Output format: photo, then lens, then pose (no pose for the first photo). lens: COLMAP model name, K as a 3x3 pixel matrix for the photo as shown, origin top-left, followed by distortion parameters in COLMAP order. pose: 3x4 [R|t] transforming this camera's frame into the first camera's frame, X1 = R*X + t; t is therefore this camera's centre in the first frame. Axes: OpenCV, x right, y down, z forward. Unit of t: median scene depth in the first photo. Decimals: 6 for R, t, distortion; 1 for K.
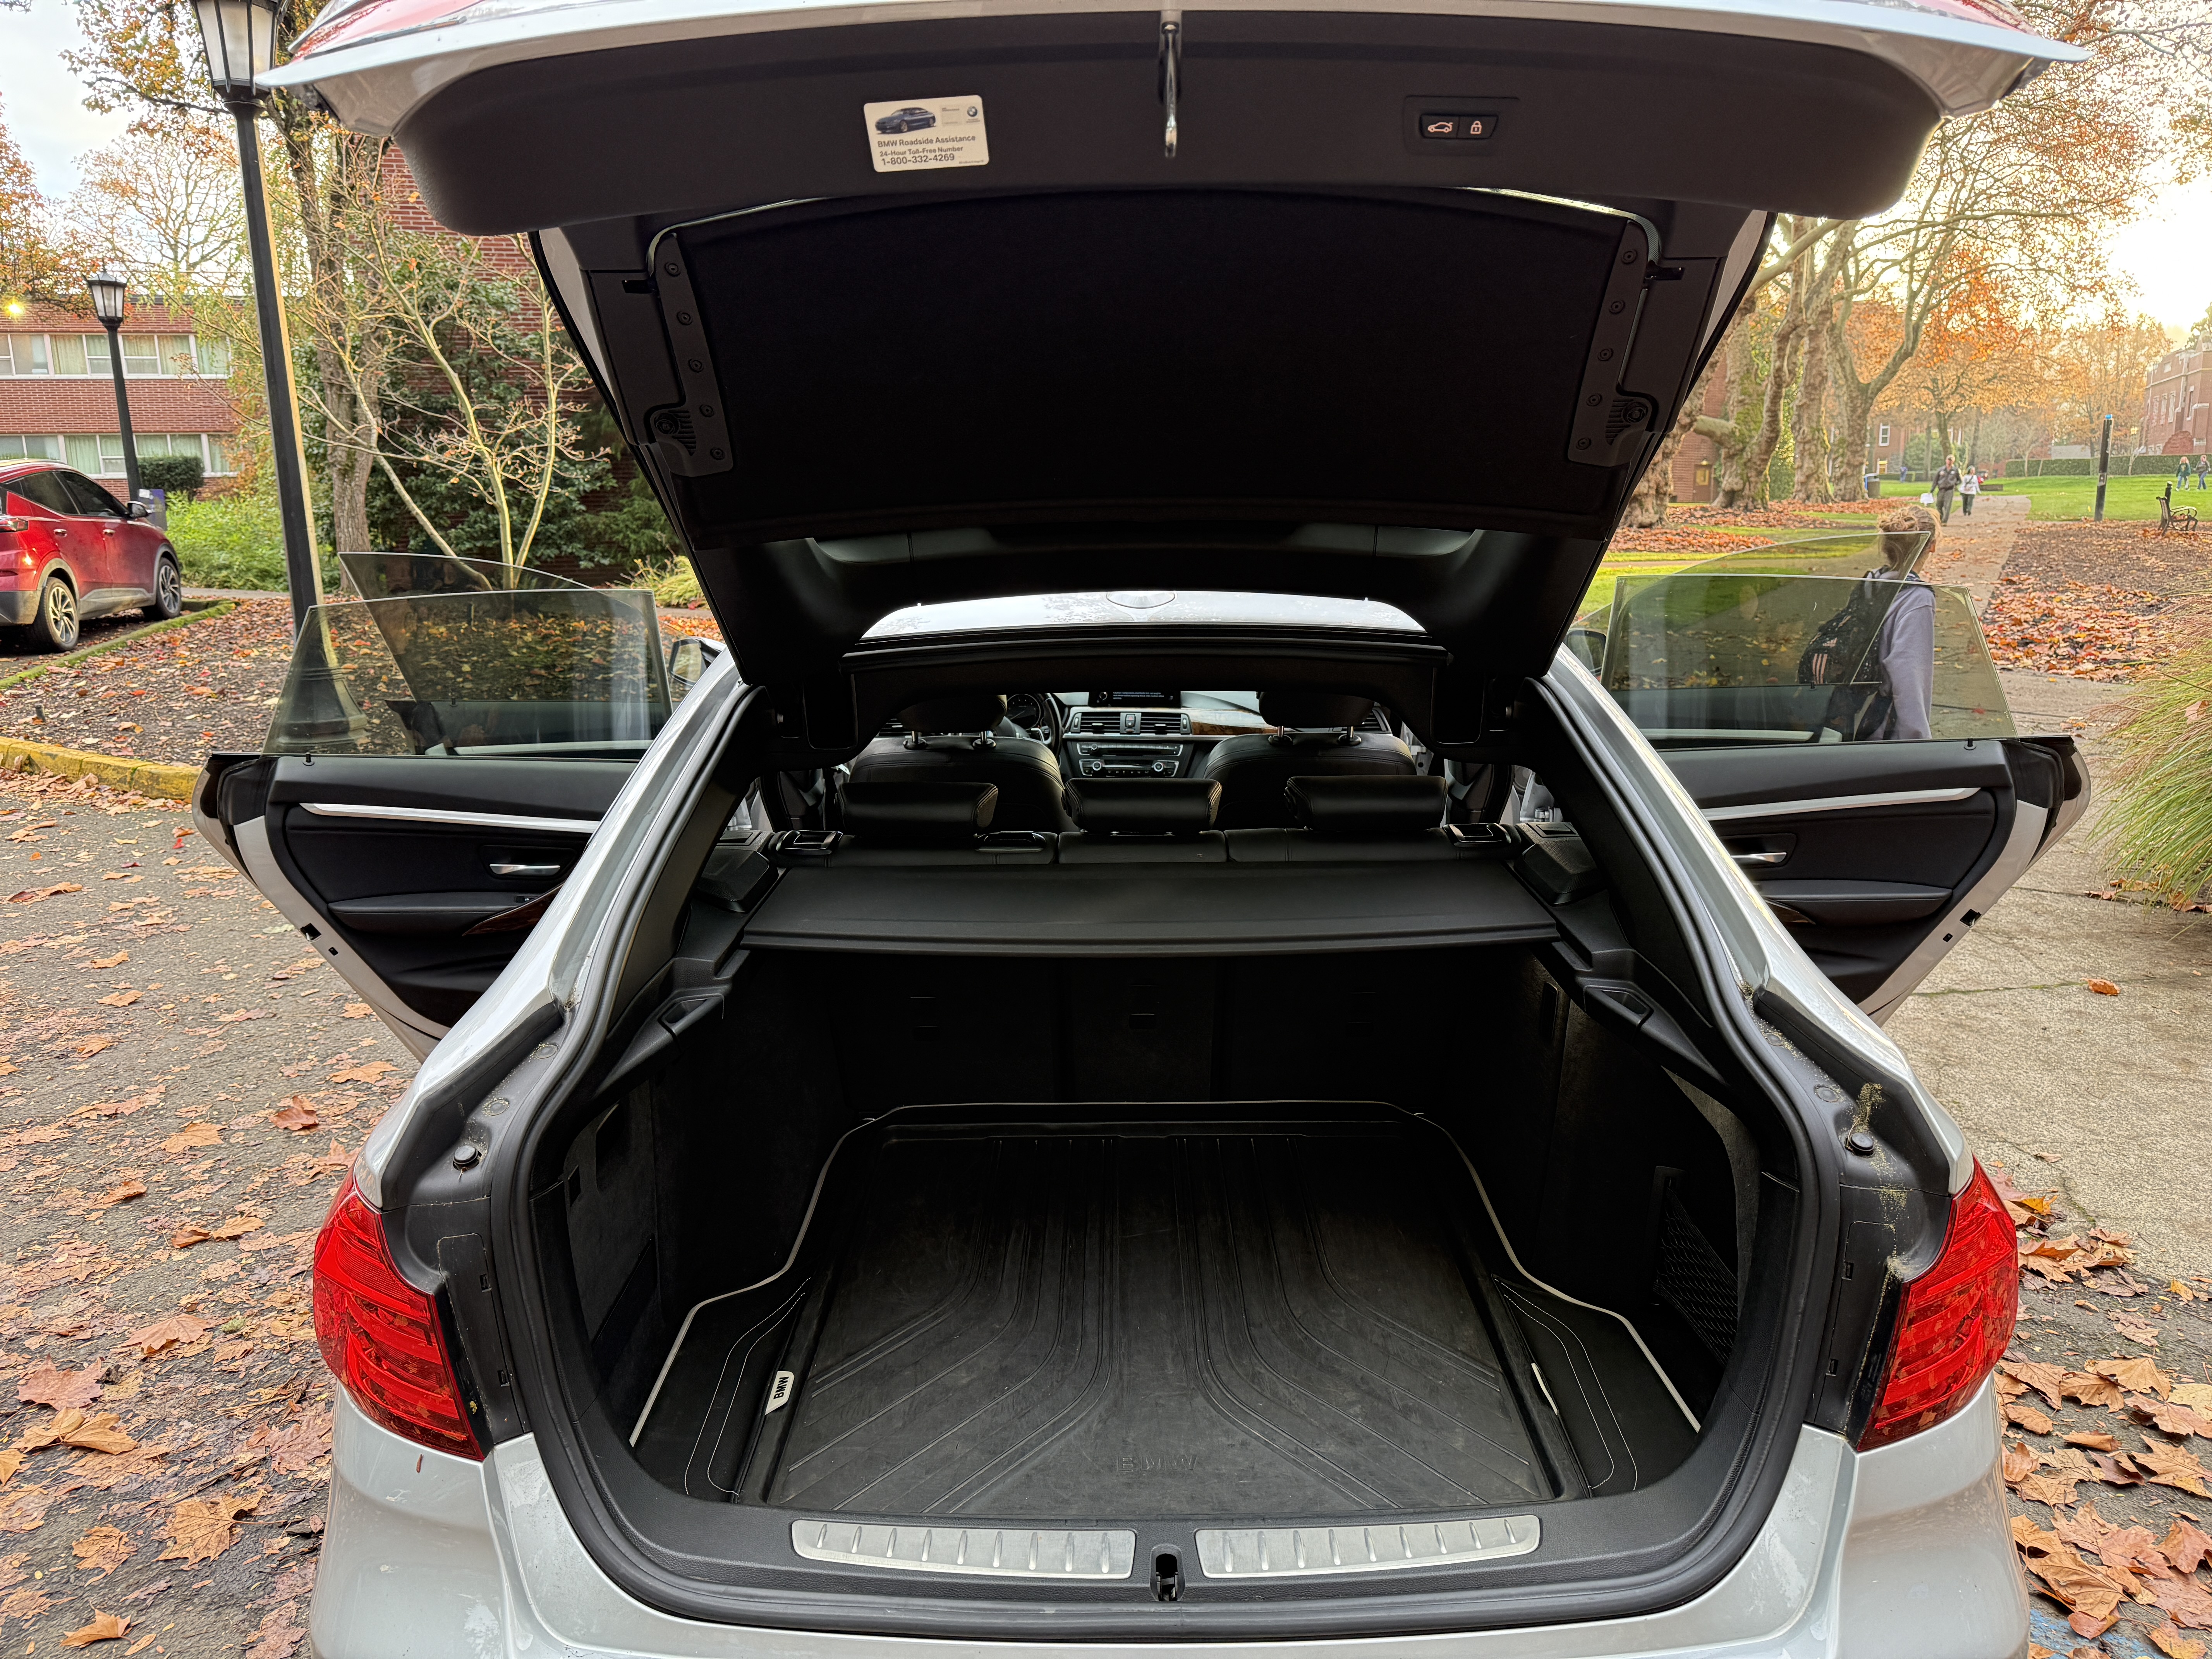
lens RADIAL K [[1570.5, 0, 1095.9], [0, 1570.5, 814.9], [0, 0, 1]] dist [0.042429, -0.049981]
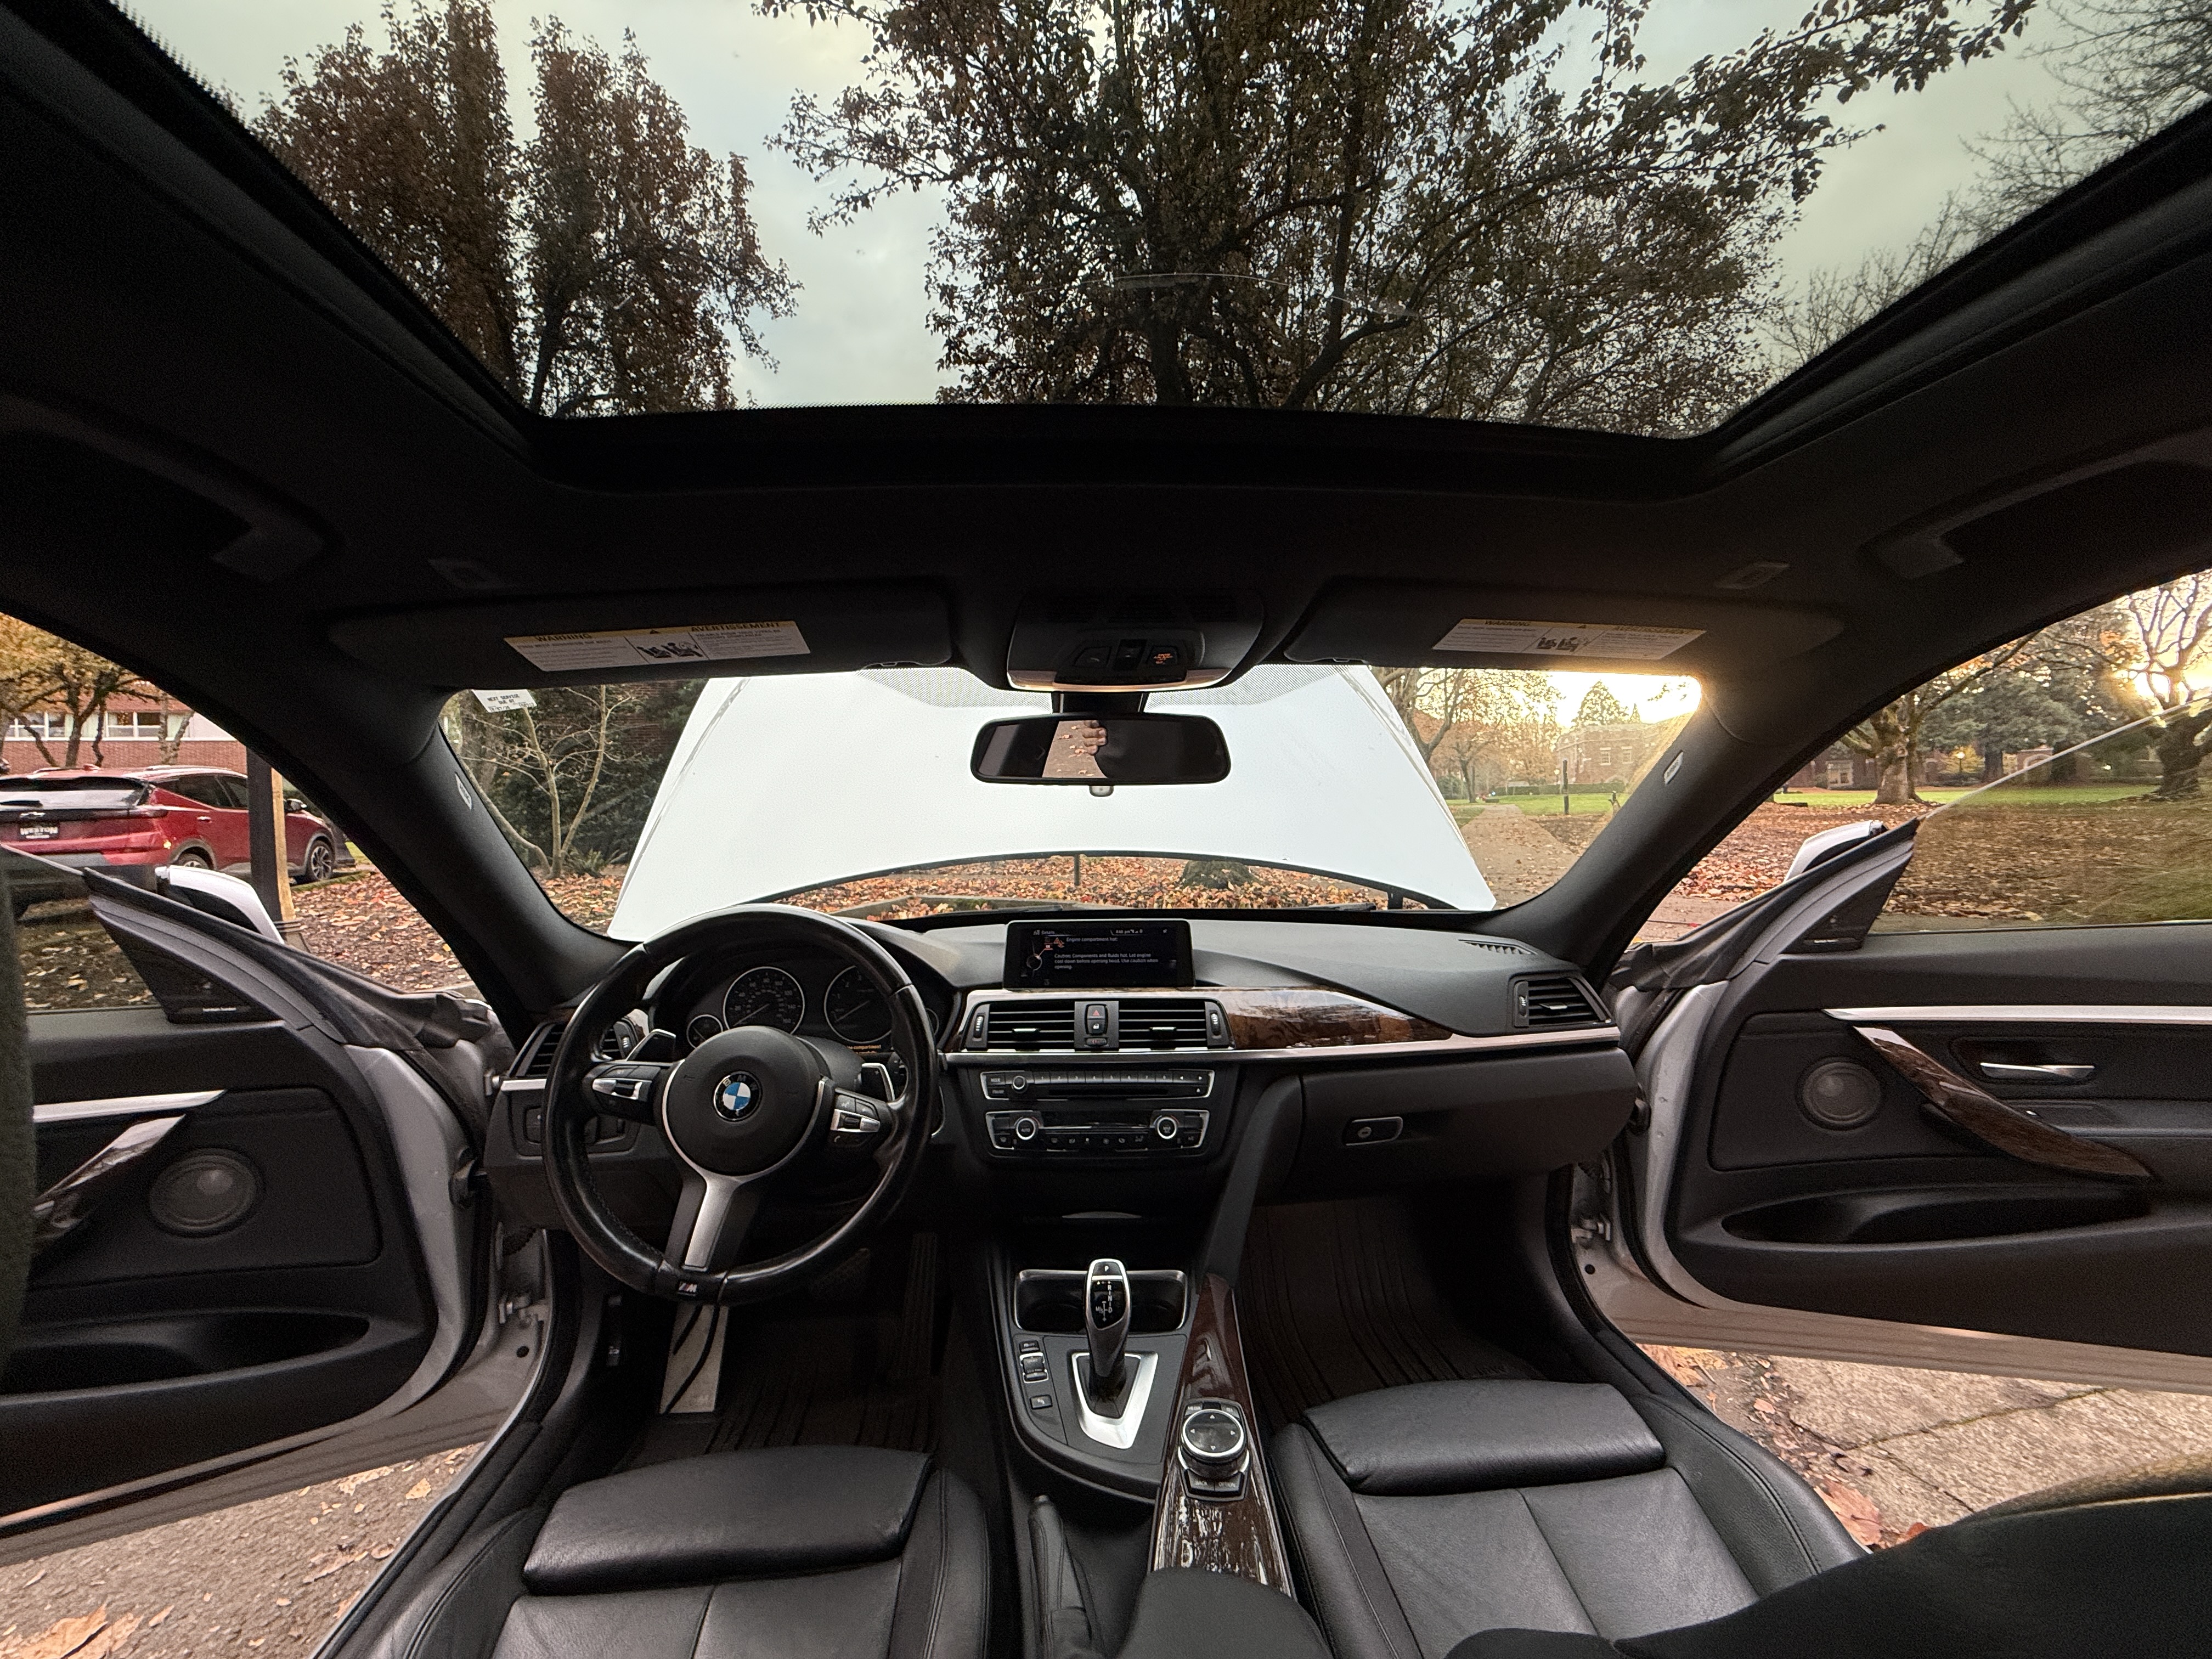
lens RADIAL K [[882.7, 0, 1100.2], [0, 882.7, 831.4], [0, 0, 1]] dist [0.001757, 0.000027]
pose [[0.993665, -0.008673, 0.112048, -0.008081], [0.028462, 0.983934, -0.176248, -0.097000], [-0.108719, 0.178321, 0.977948, 1.036910]]
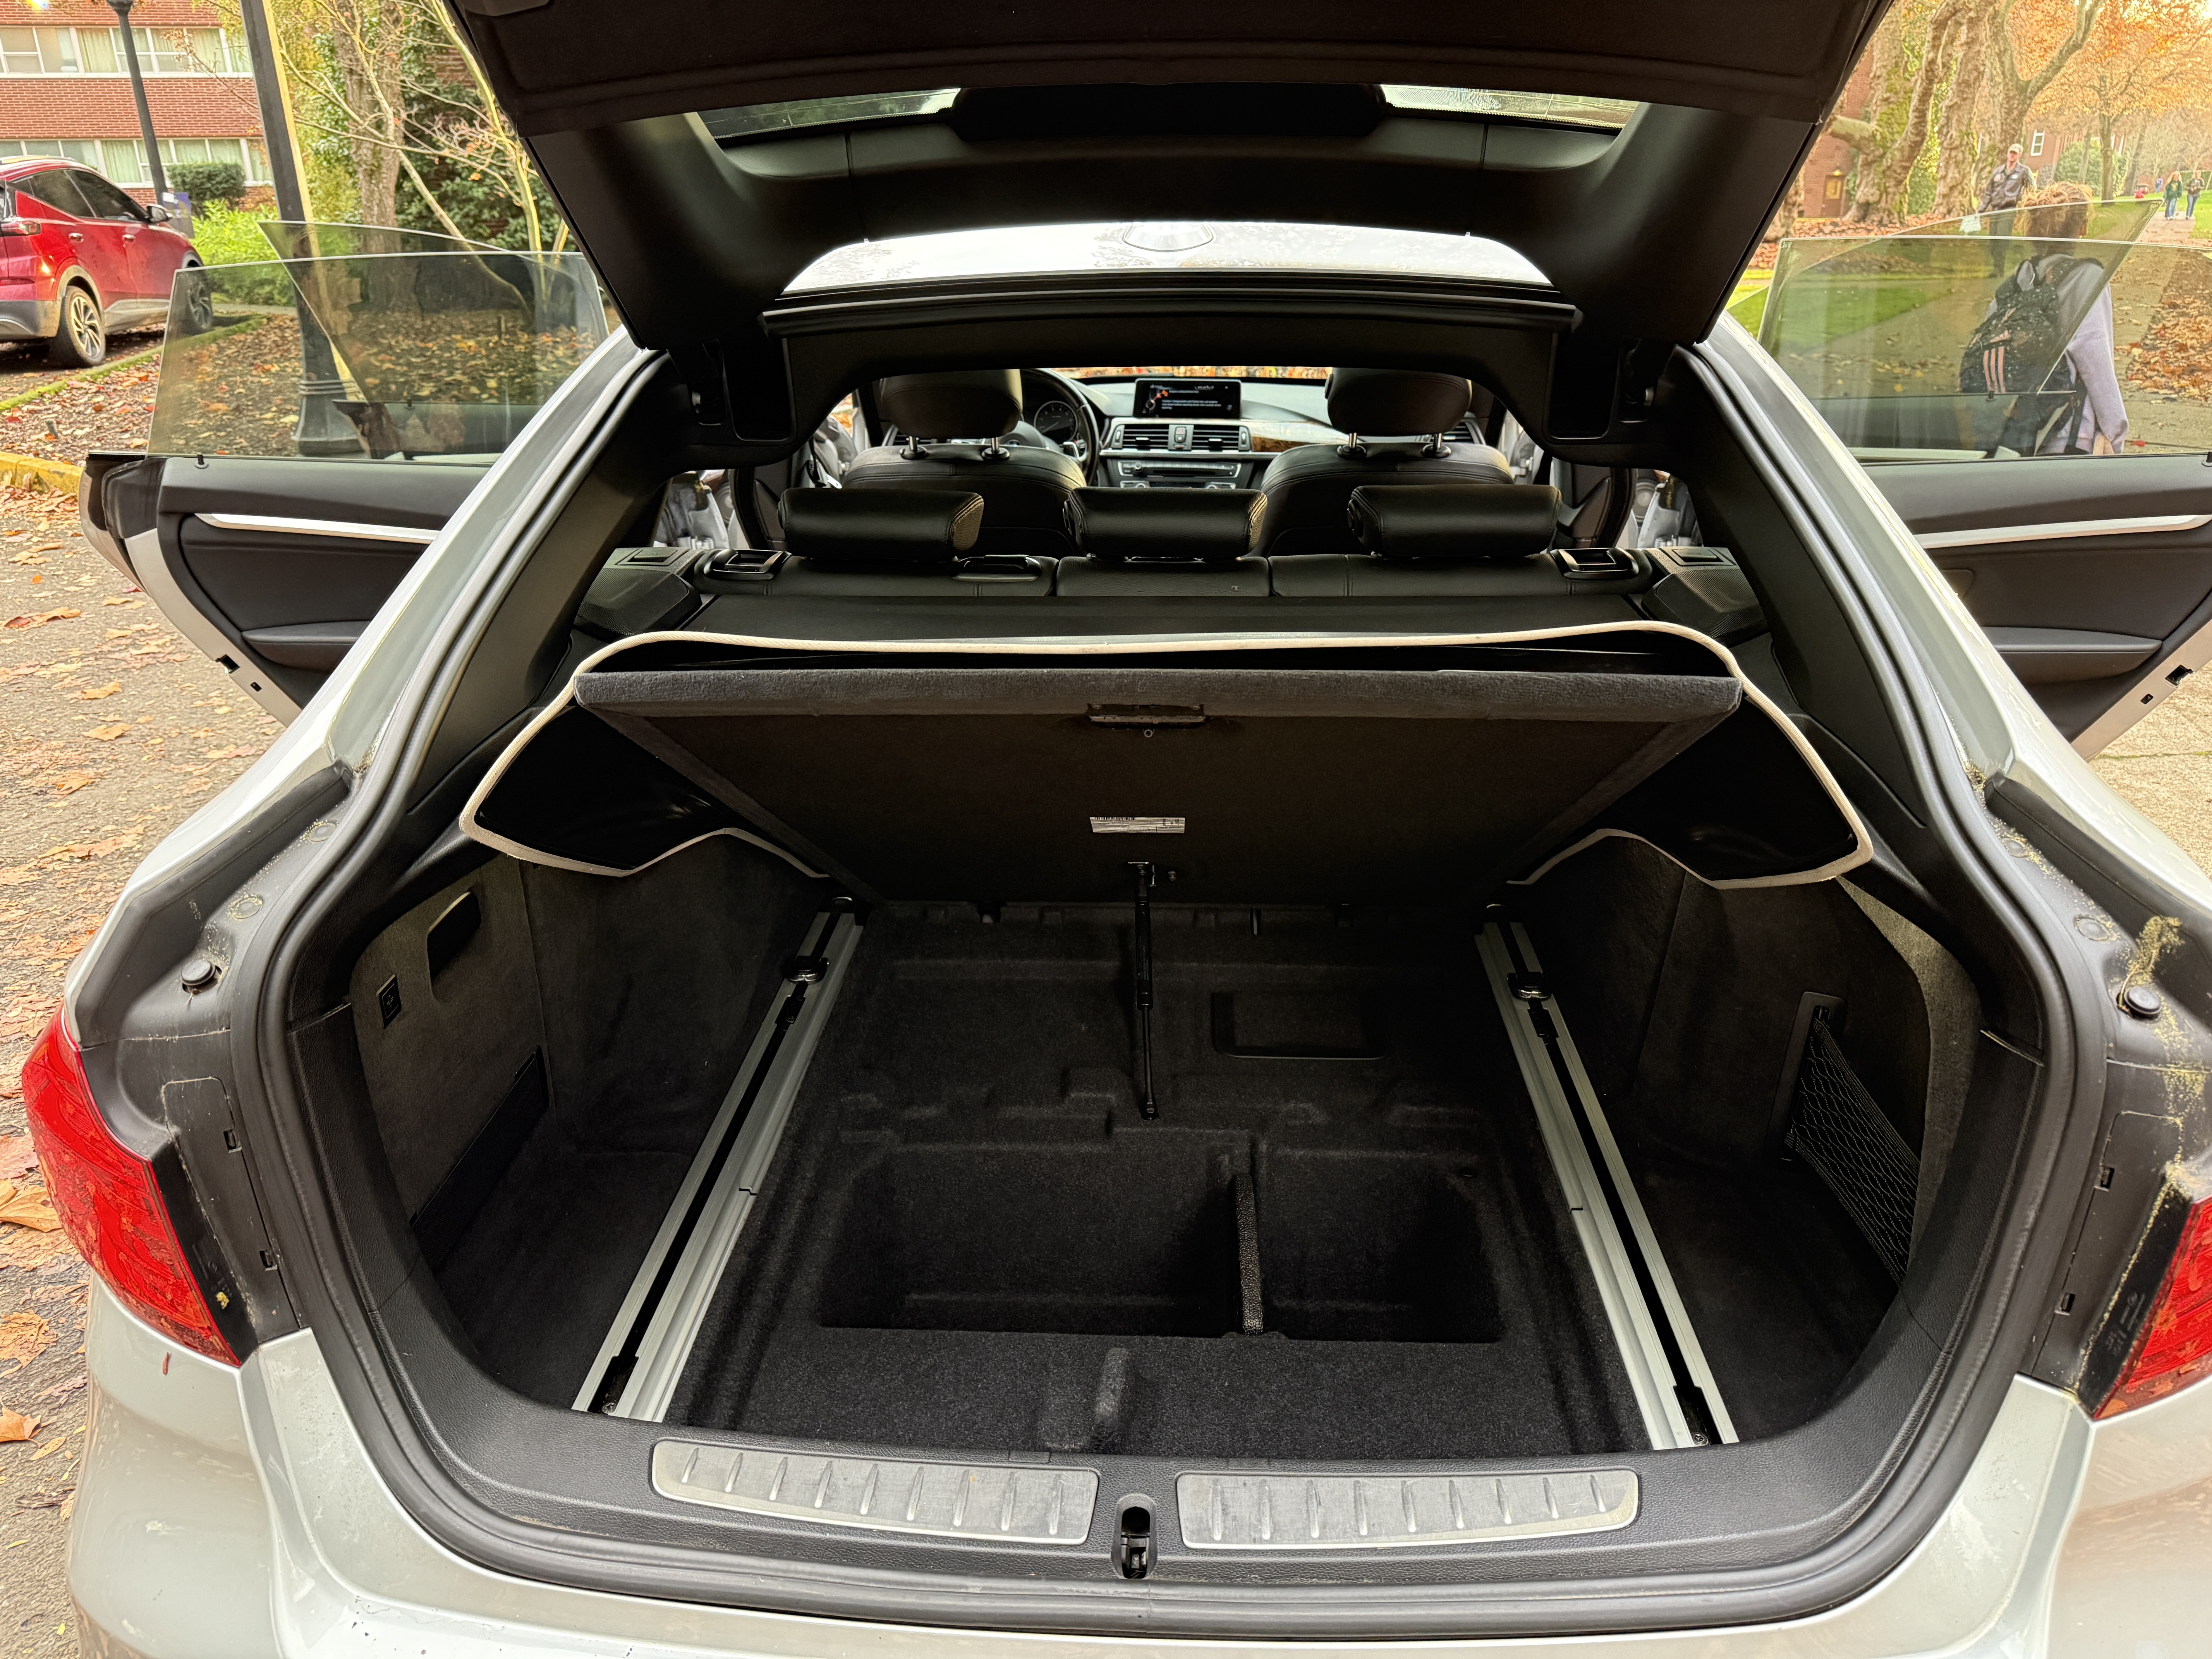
lens RADIAL K [[1570.5, 0, 1106.1], [0, 1570.5, 837.7], [0, 0, 1]] dist [0.042429, -0.049981]
pose [[0.999120, 0.018375, -0.037699, 0.024981], [-0.011458, 0.984304, 0.176108, 0.008880], [0.040343, -0.175521, 0.983649, 0.148405]]
